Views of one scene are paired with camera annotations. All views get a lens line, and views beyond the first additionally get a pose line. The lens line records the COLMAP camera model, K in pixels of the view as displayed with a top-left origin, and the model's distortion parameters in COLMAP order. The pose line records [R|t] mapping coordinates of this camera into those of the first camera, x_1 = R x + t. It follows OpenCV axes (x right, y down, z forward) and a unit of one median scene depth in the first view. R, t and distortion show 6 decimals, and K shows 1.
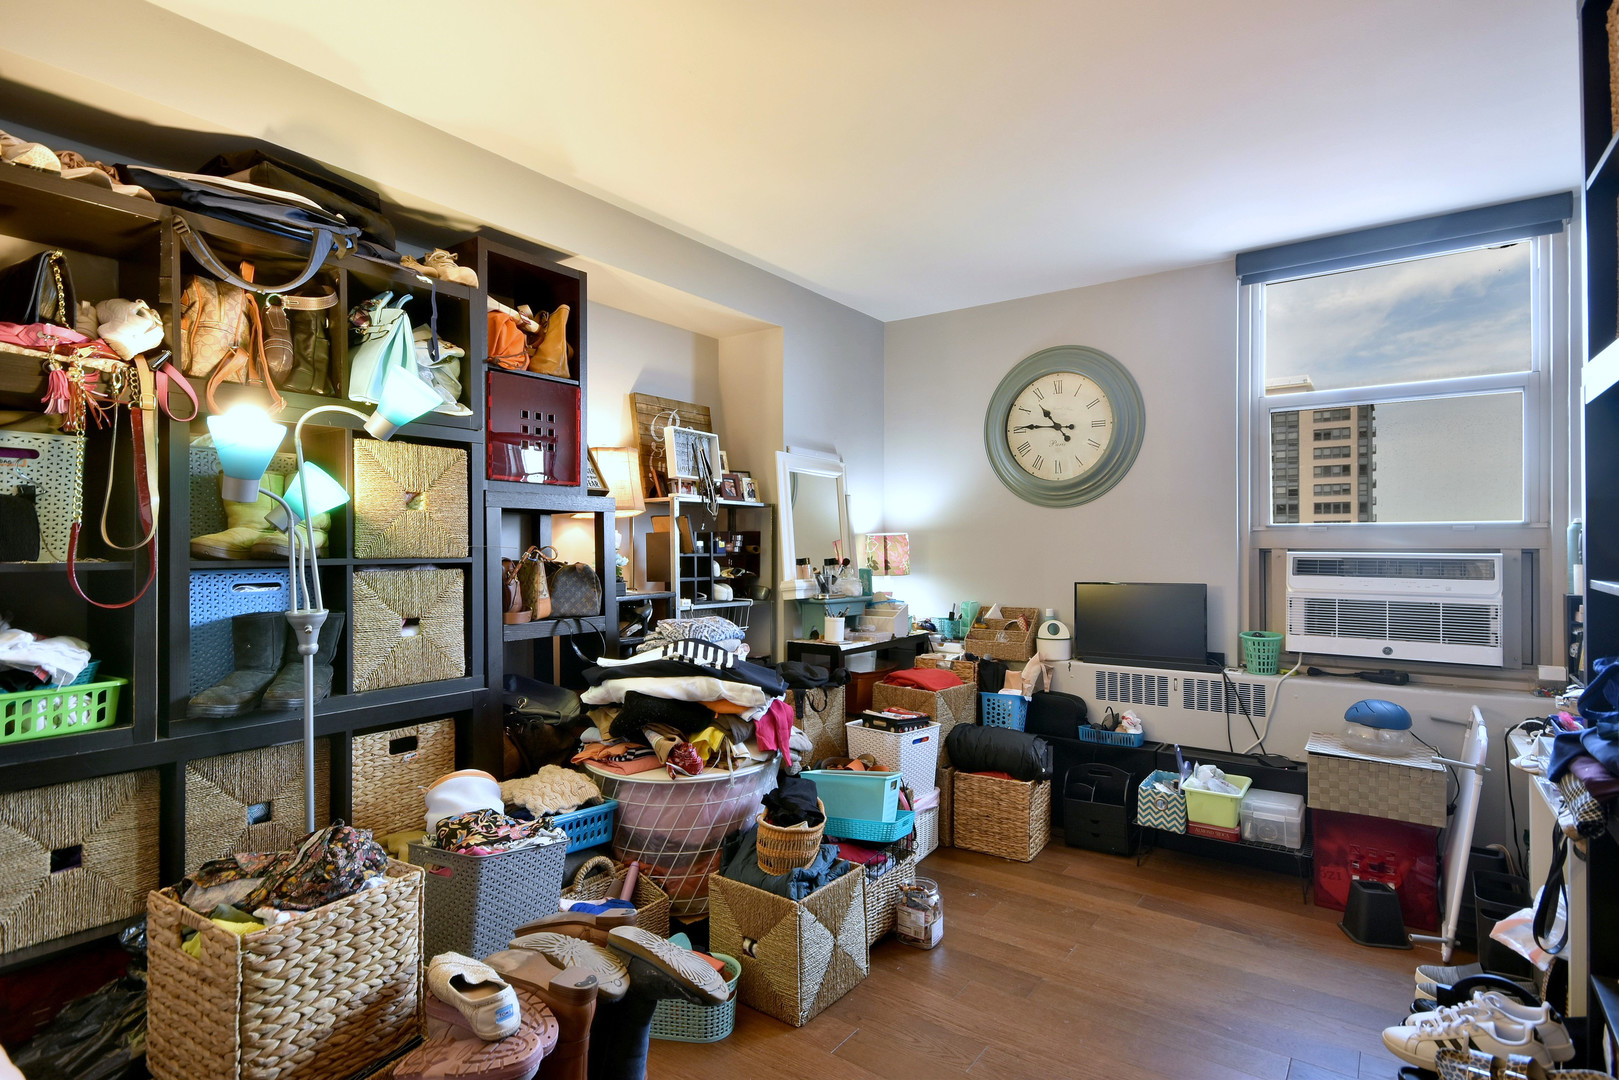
lens RADIAL K [[834.8, 0, 801.3], [0, 834.8, 538.7], [0, 0, 1]] dist [0.021739, -0.002179]
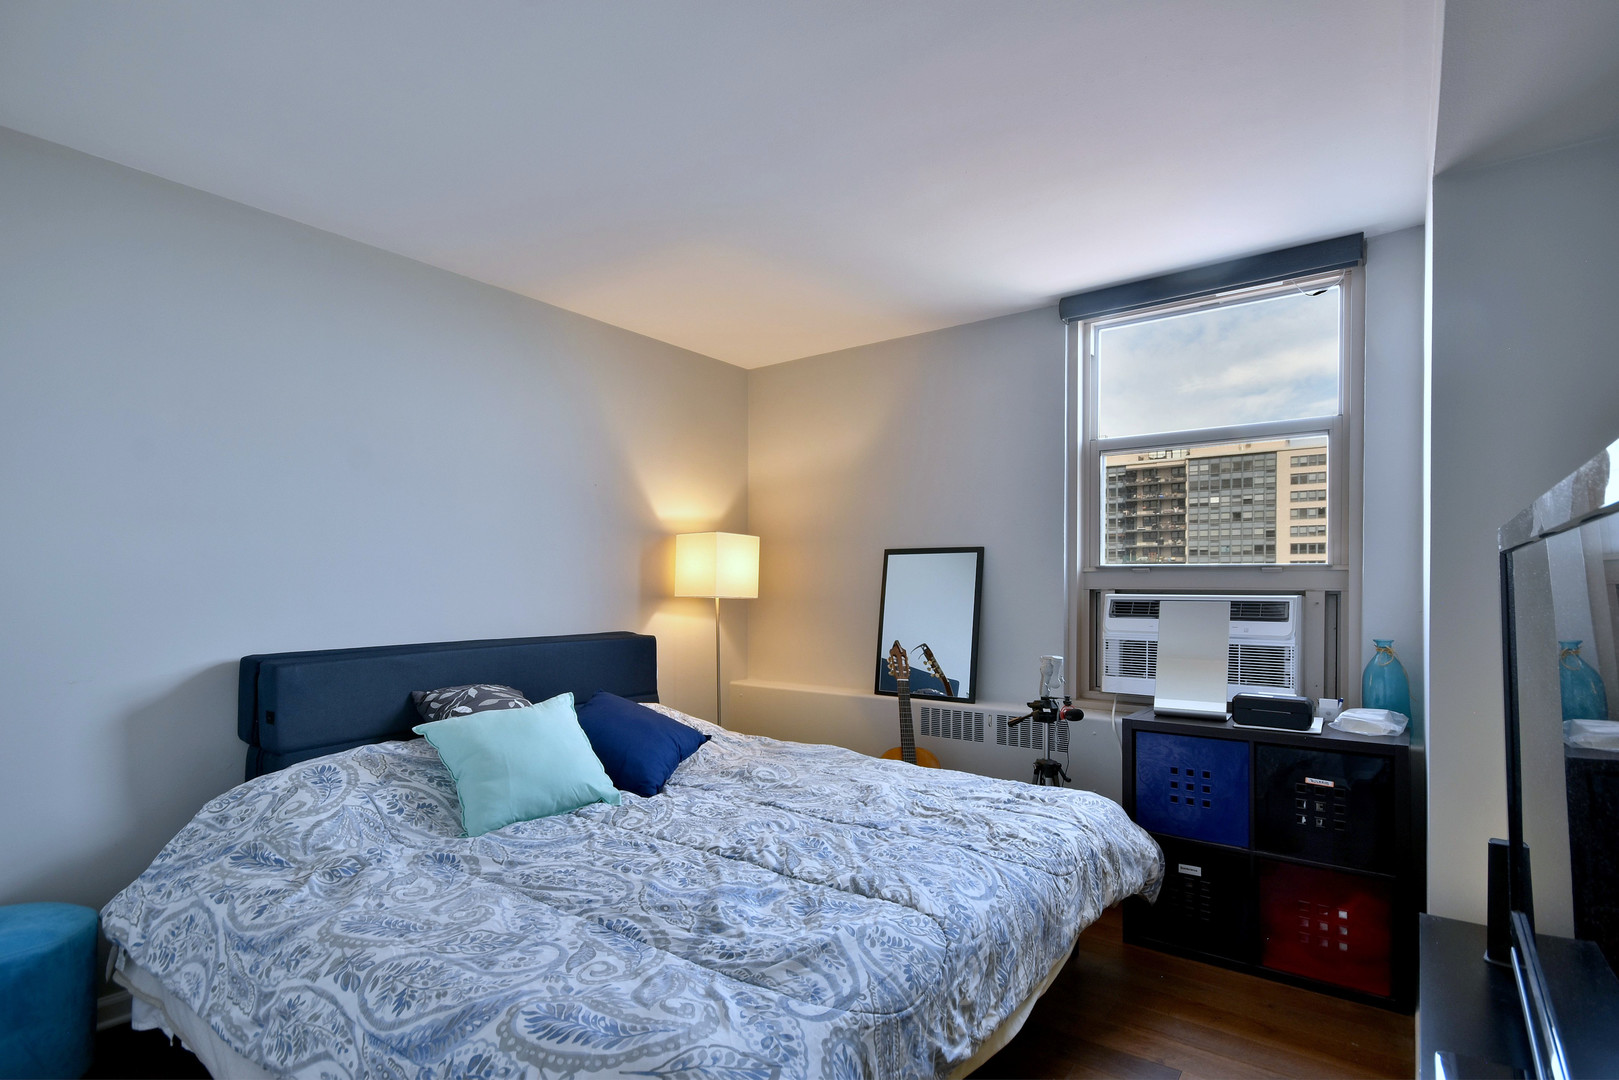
lens RADIAL K [[793.2, 0, 800.8], [0, 793.2, 587.7], [0, 0, 1]] dist [0.016955, -0.006706]
pose [[0.999951, 0.002103, -0.009636, 0.208172], [-0.001973, 0.999907, 0.013524, -0.003131], [0.009664, -0.013505, 0.999862, 0.040262]]
